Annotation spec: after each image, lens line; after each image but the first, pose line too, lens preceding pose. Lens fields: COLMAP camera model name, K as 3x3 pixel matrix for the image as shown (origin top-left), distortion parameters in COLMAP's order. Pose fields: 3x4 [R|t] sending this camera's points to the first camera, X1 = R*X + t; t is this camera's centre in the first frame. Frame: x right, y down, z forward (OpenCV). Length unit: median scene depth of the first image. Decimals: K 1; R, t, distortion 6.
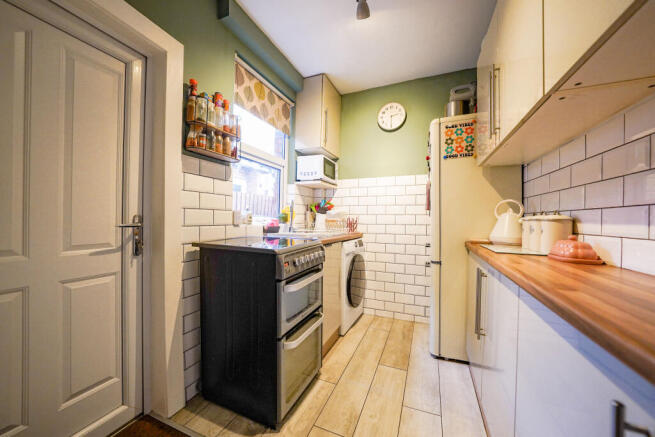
lens RADIAL K [[243.3, 0, 328.7], [0, 243.3, 220.6], [0, 0, 1]] dist [0.000488, 0.000105]
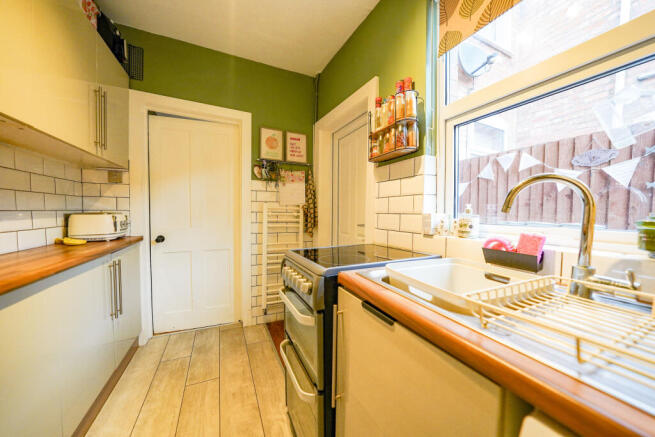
lens RADIAL K [[230.3, 0, 313.3], [0, 230.3, 216.4], [0, 0, 1]] dist [-0.008762, 0.002063]
pose [[-0.702102, -0.004936, -0.712059, 0.300919], [-0.020306, 0.999708, 0.013092, -0.034569], [0.711787, 0.023651, -0.701998, 1.164077]]
